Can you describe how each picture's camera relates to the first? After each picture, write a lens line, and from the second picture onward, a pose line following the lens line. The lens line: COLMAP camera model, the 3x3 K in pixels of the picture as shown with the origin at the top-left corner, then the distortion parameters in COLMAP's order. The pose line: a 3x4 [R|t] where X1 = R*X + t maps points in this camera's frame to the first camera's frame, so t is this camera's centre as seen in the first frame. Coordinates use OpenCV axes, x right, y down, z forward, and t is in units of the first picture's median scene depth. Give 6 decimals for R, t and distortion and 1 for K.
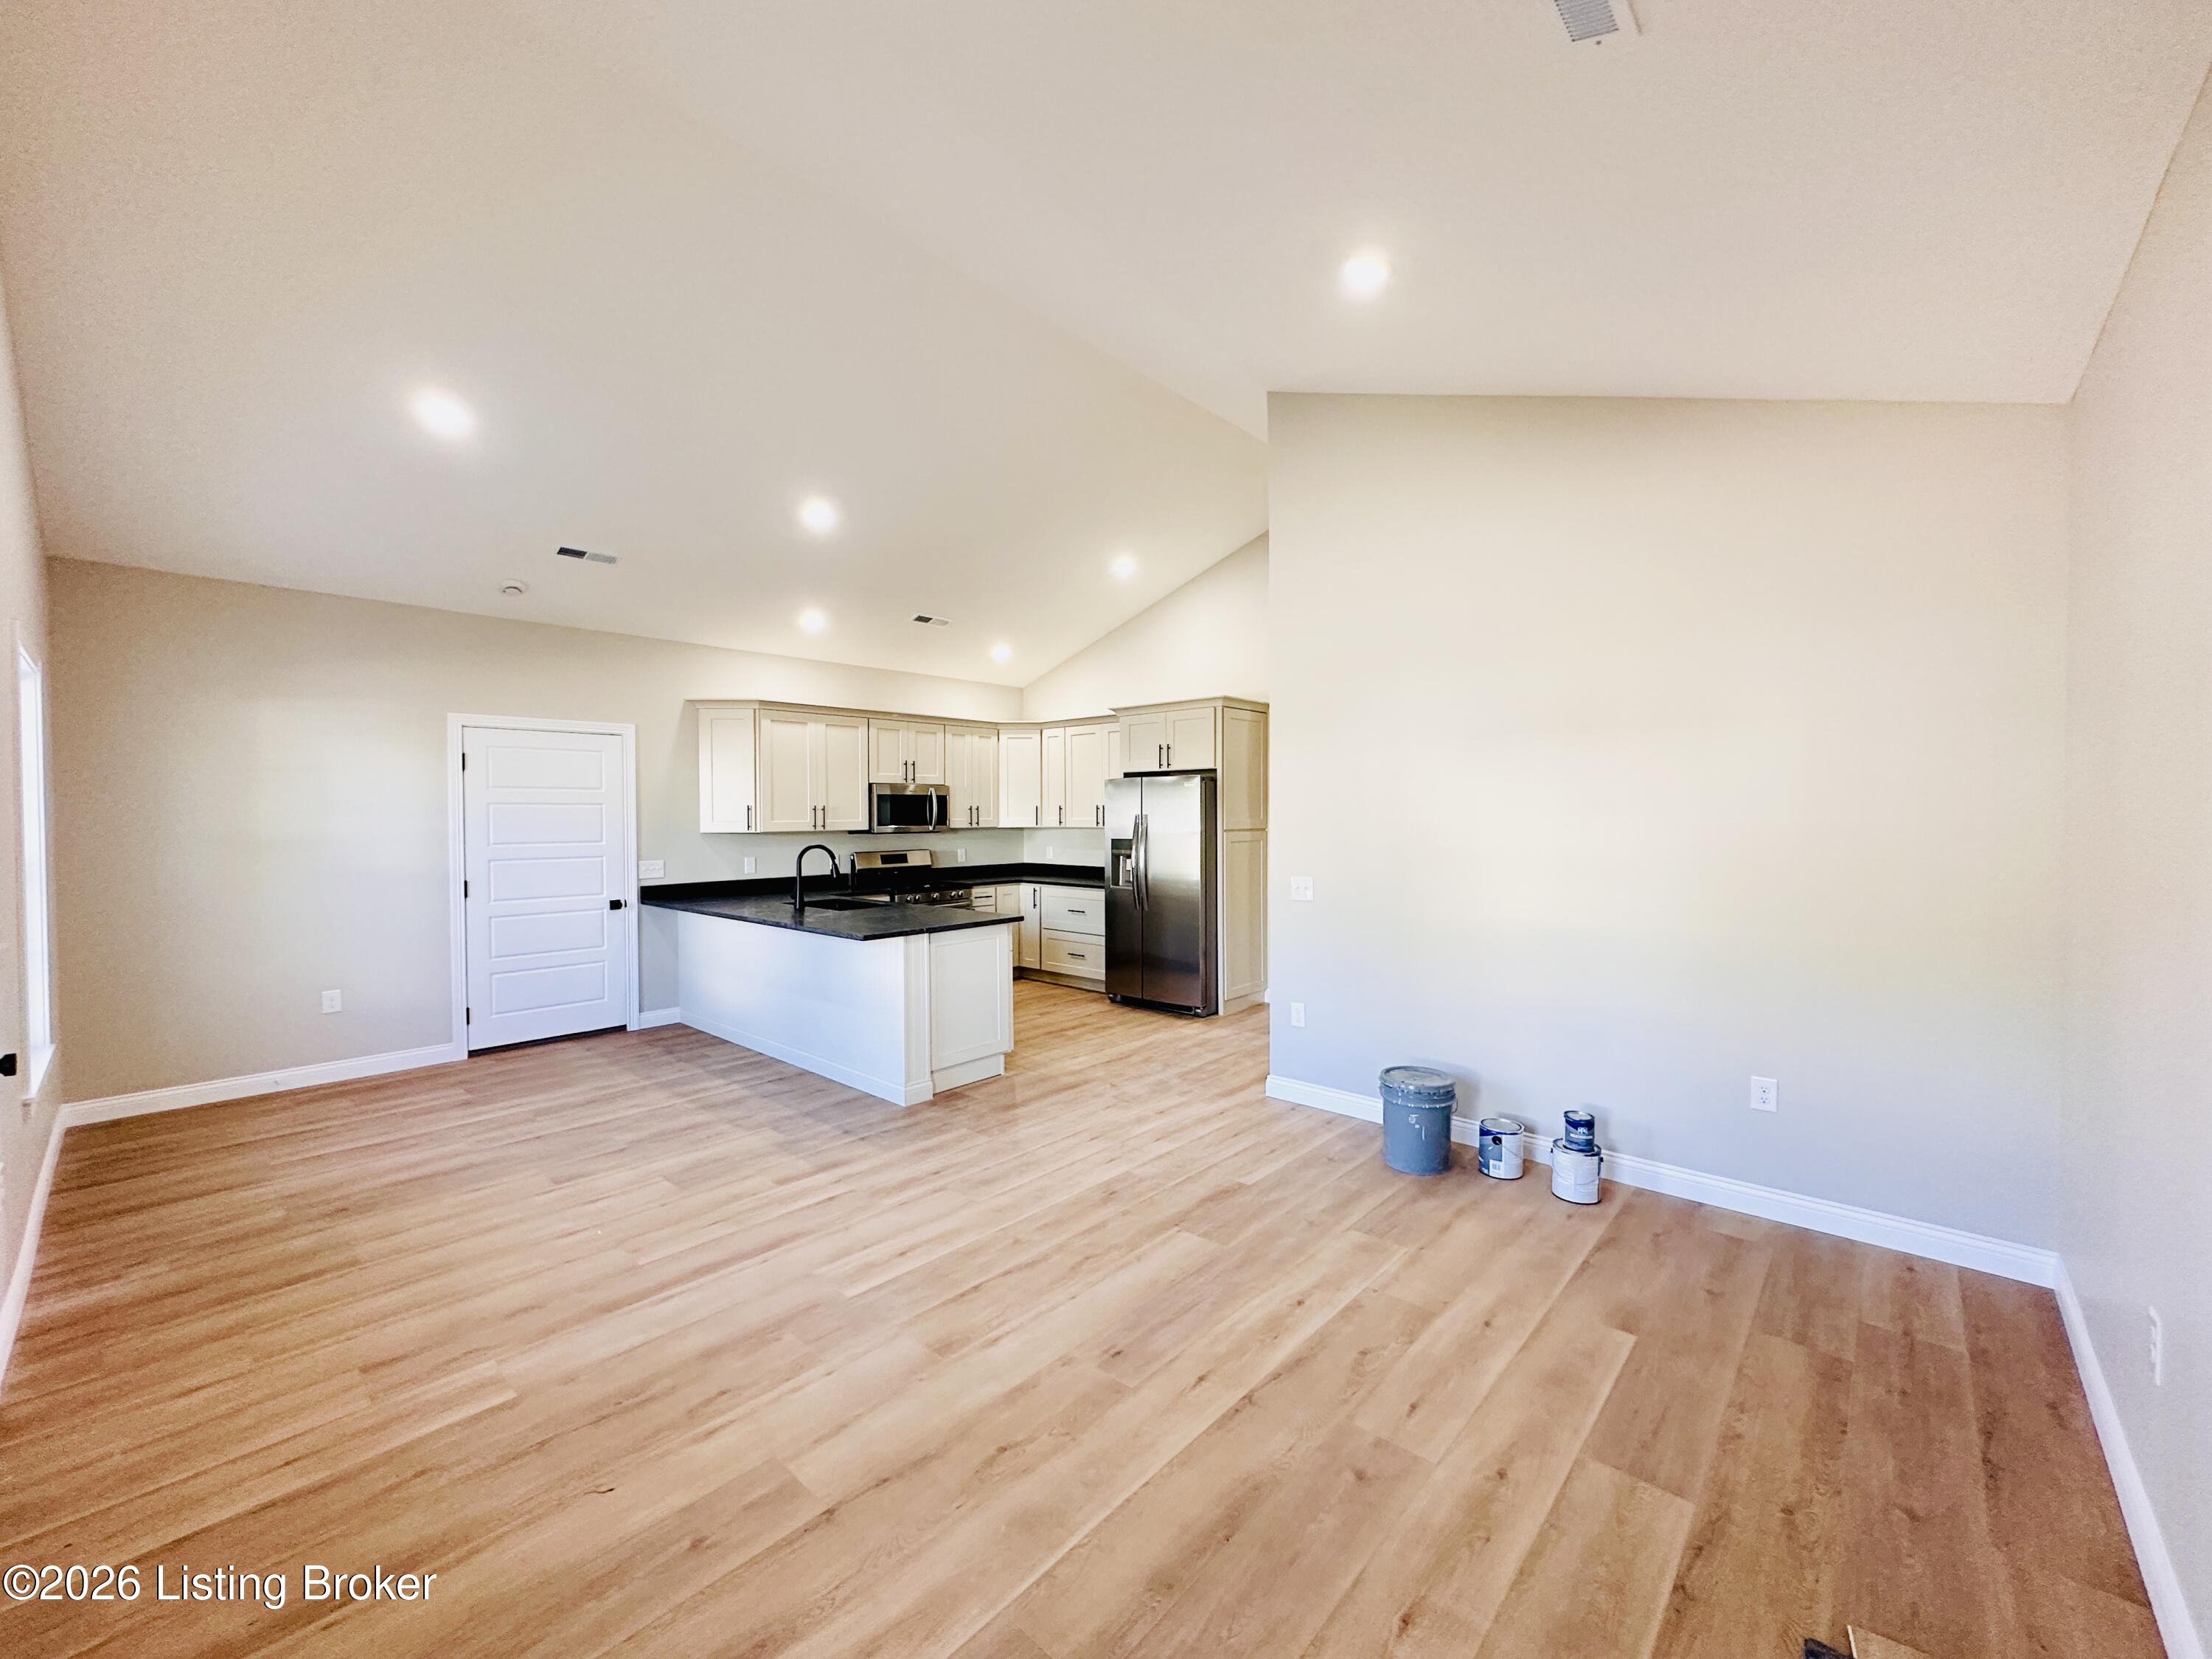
lens RADIAL K [[881.3, 0, 1108.1], [0, 881.3, 830.7], [0, 0, 1]] dist [-0.003524, 0.000900]
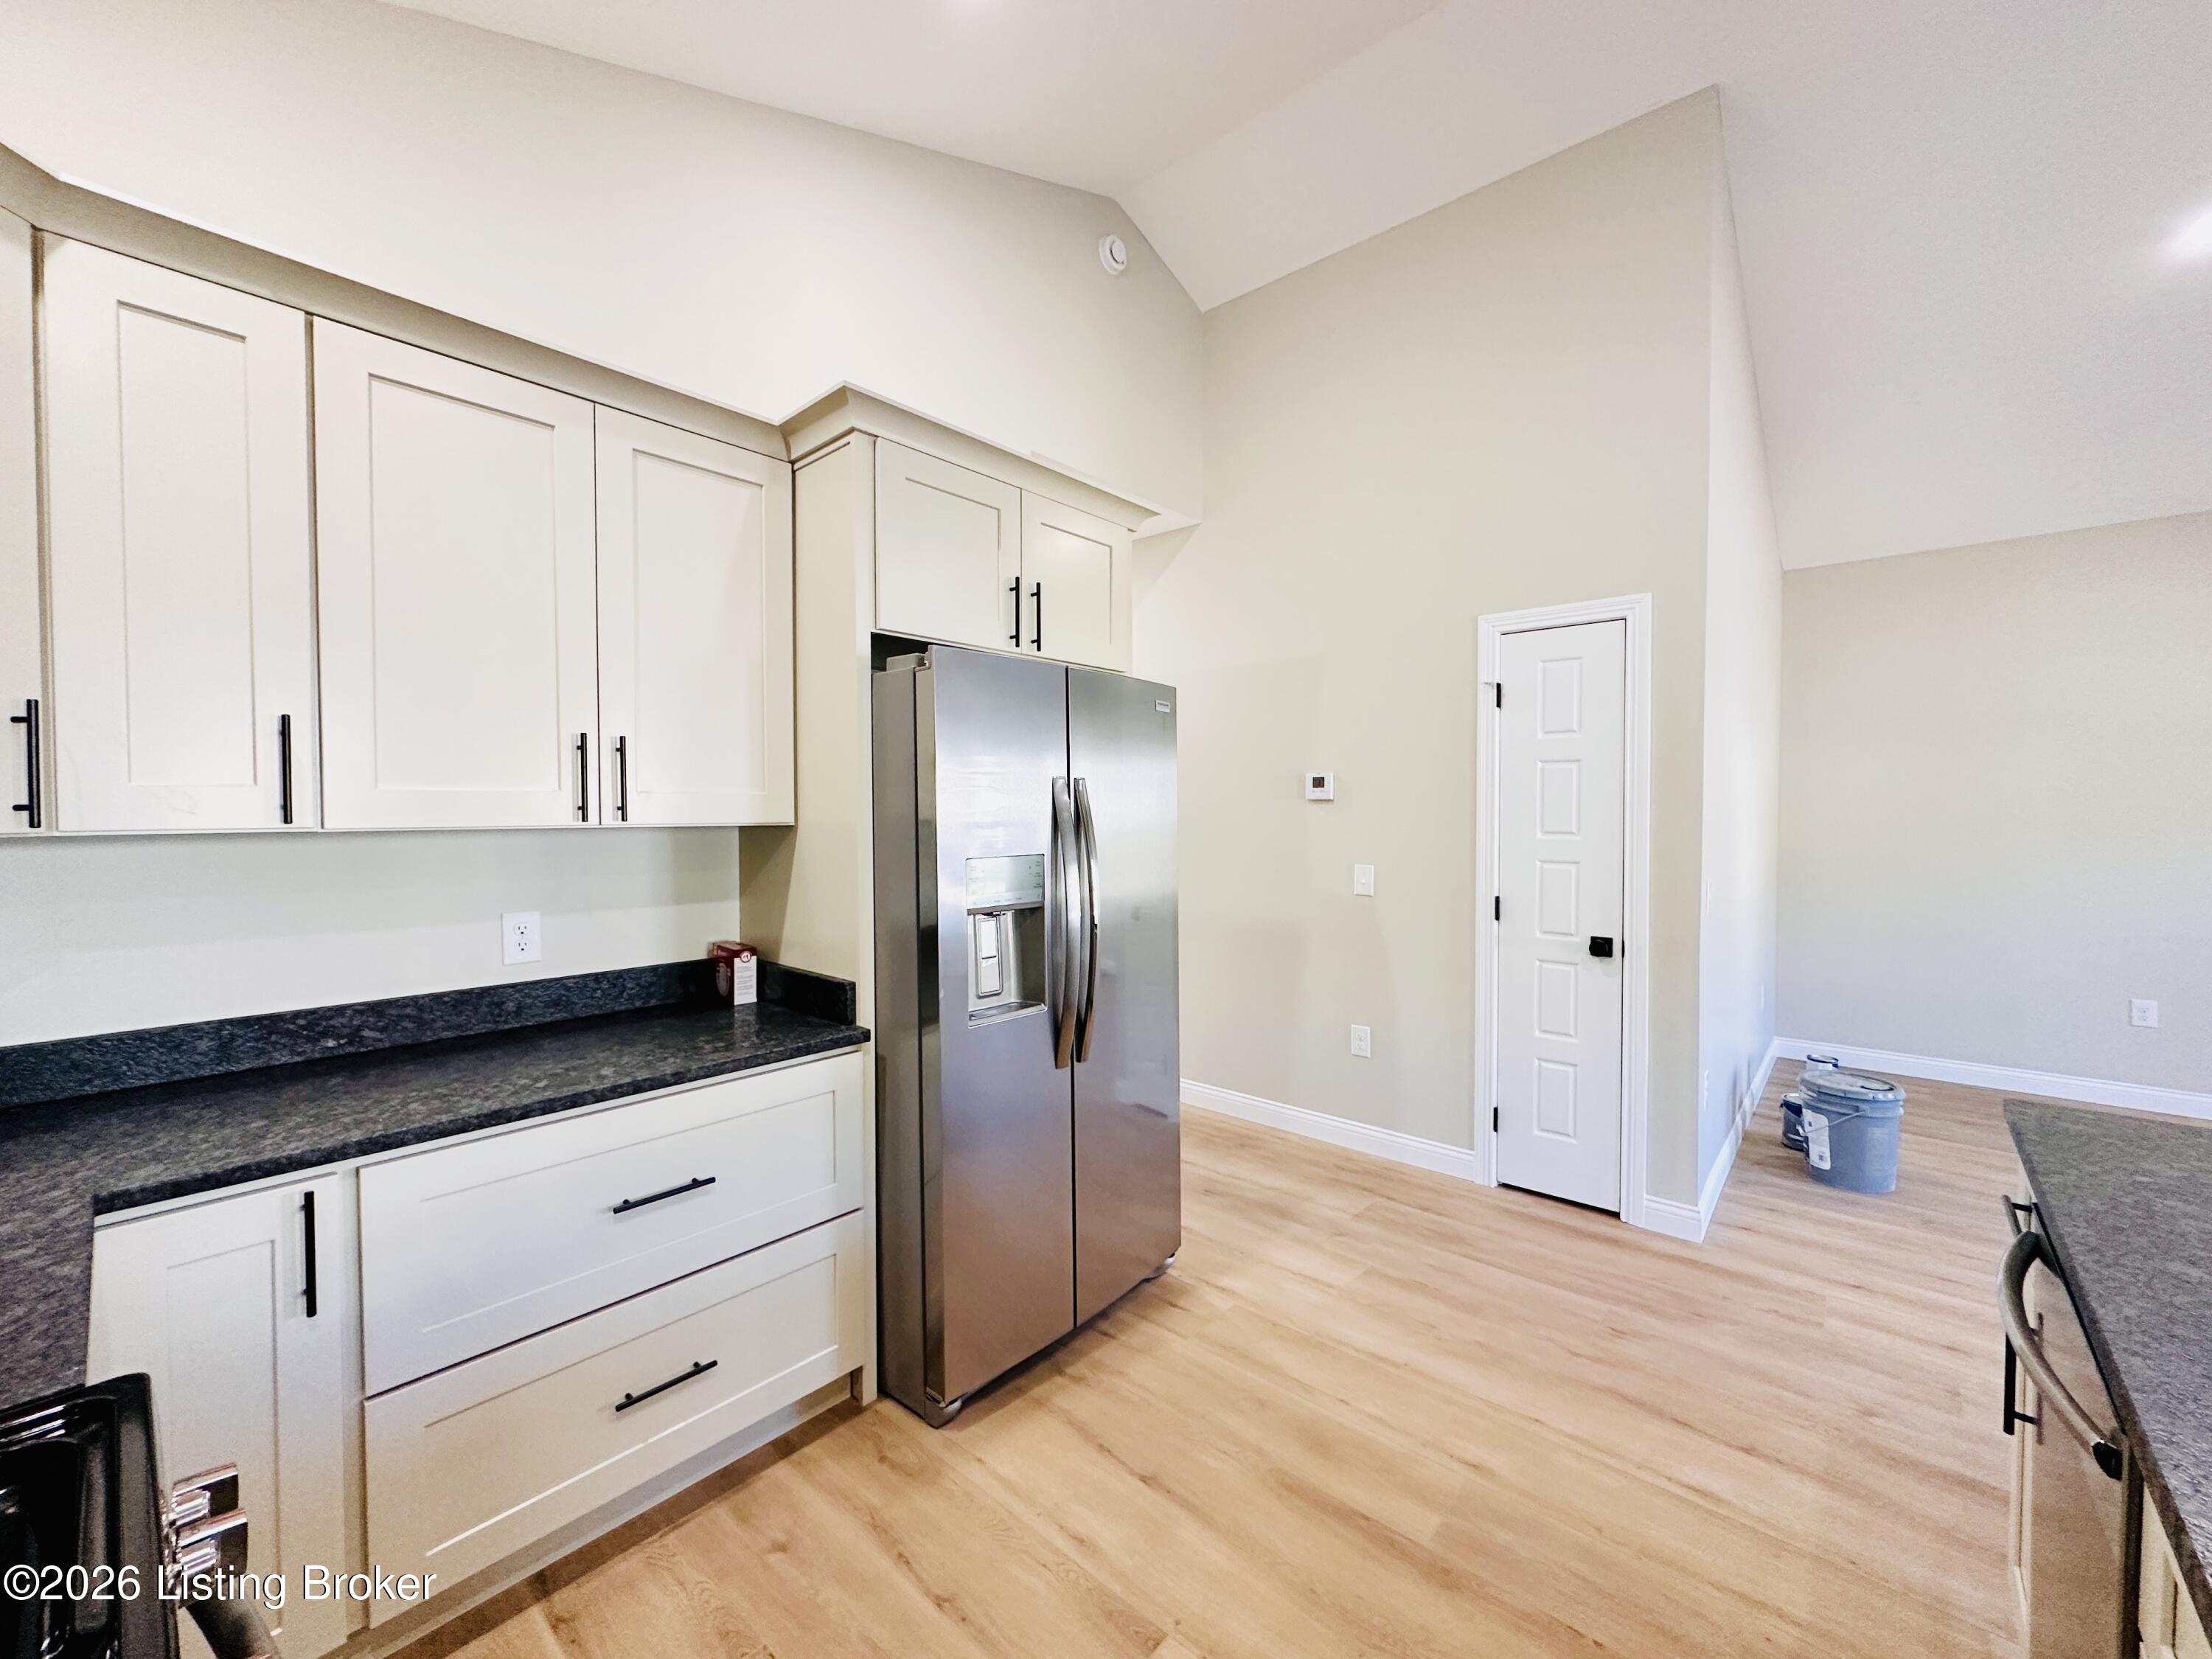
lens RADIAL K [[881.3, 0, 1105.3], [0, 881.3, 830.4], [0, 0, 1]] dist [-0.003524, 0.000900]
pose [[-0.014514, -0.019505, 0.999704, -0.365920], [0.022012, 0.999561, 0.019822, -0.006499], [-0.999652, 0.022293, -0.014078, 1.233845]]
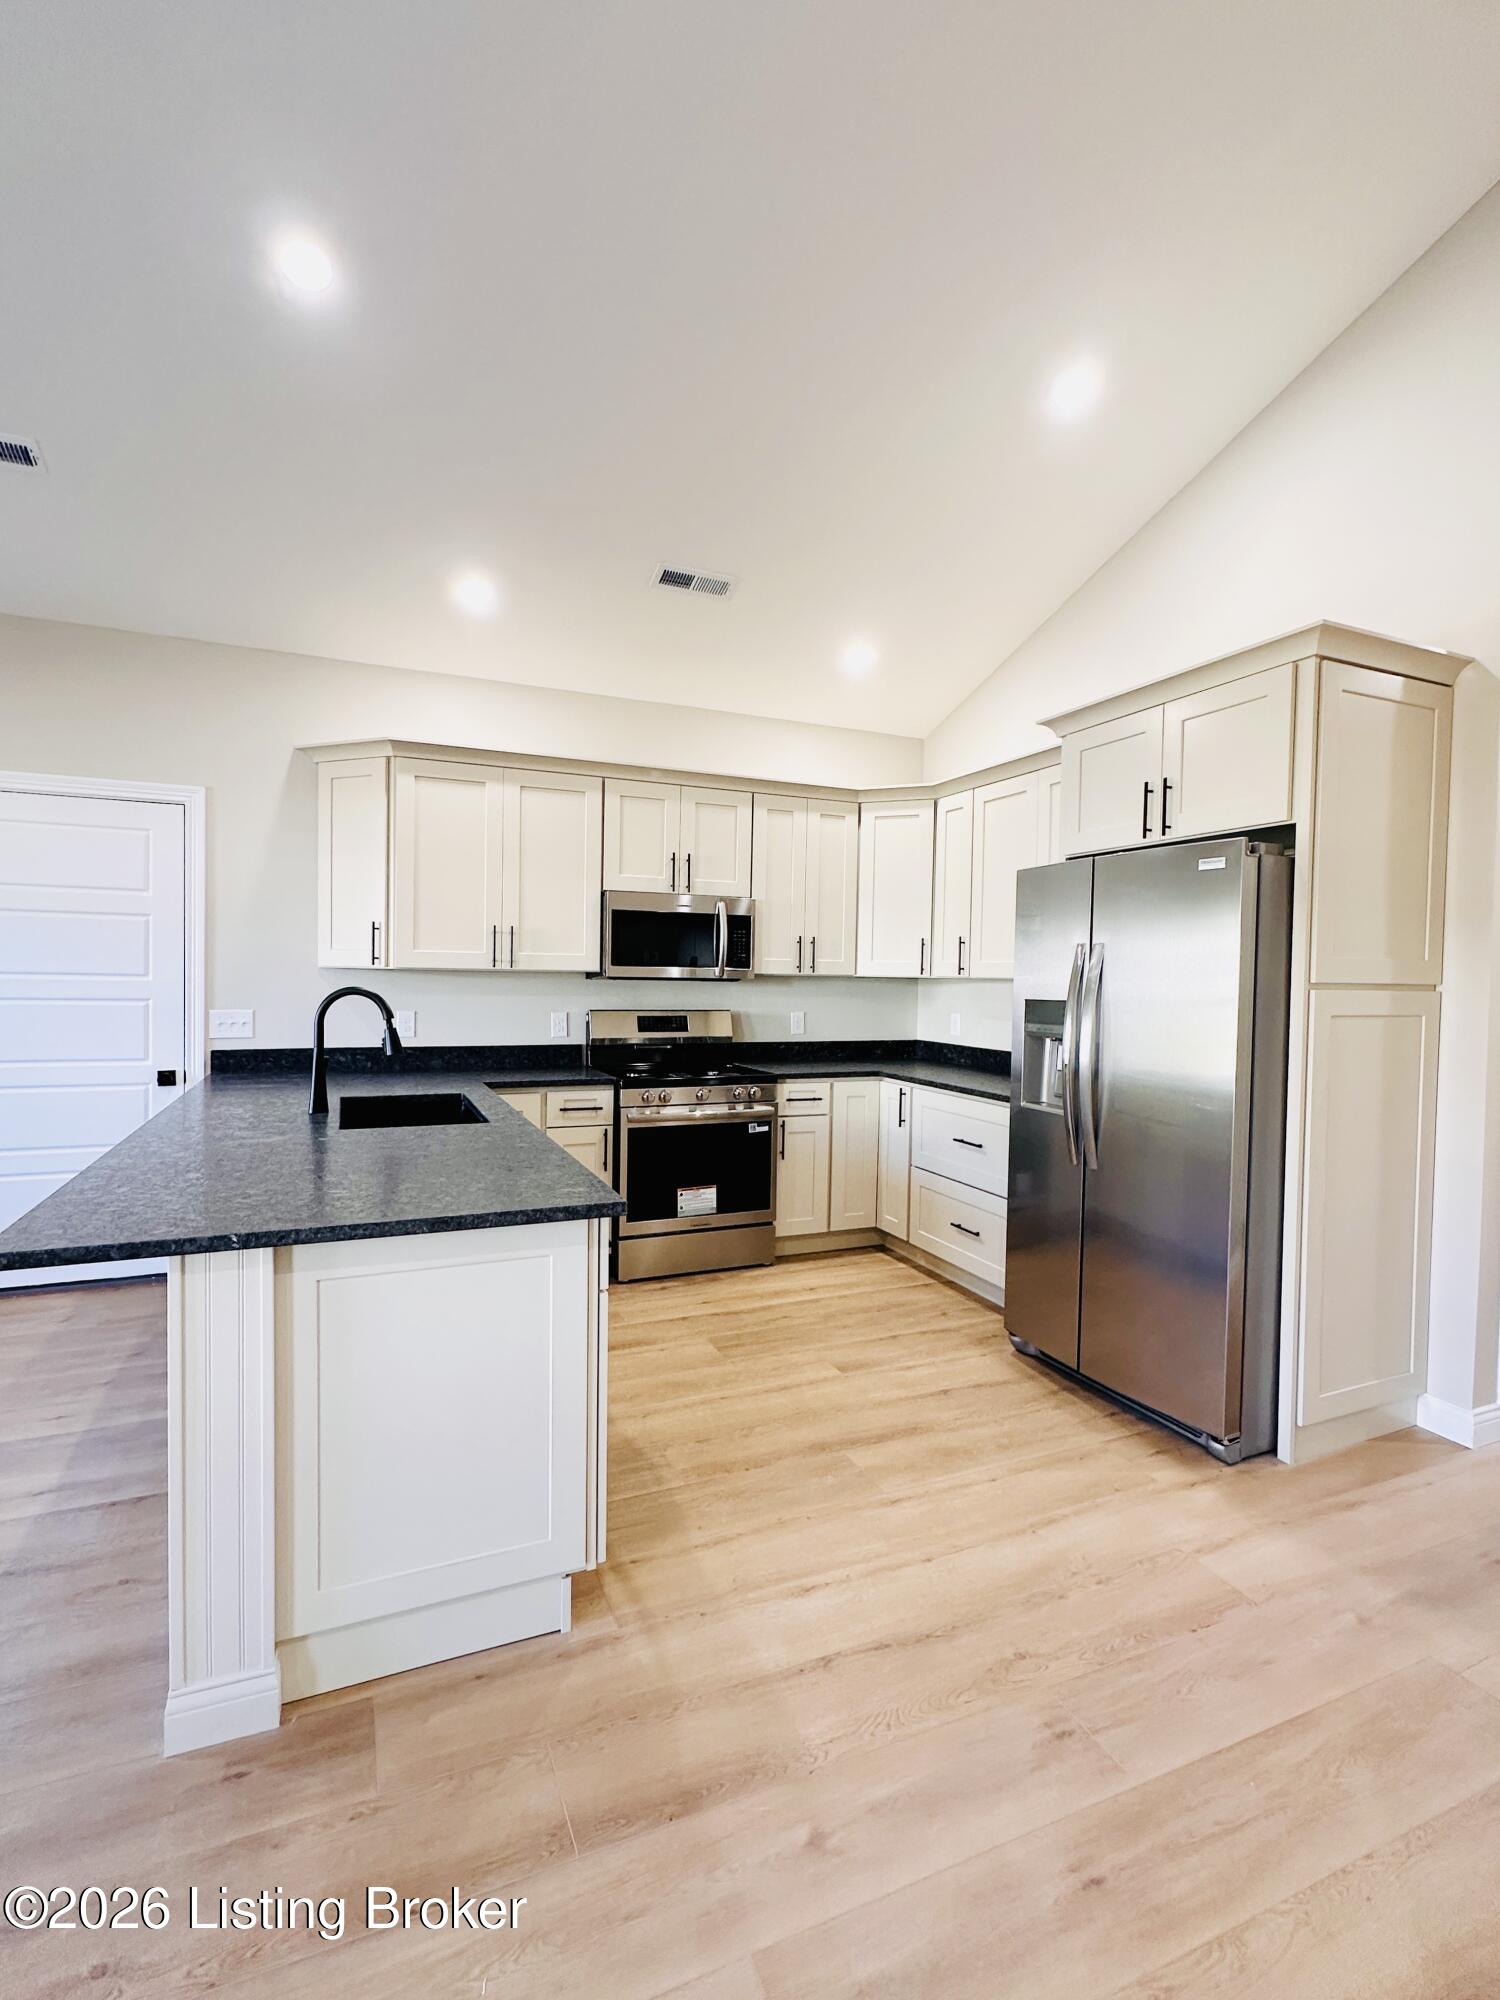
lens RADIAL K [[930.4, 0, 747.4], [0, 930.4, 1003.0], [0, 0, 1]] dist [-0.001971, 0.001373]
pose [[0.910644, 0.032696, -0.411895, 0.091371], [-0.029945, 0.999465, 0.013134, 0.011648], [0.412104, 0.000374, 0.911137, 0.645463]]
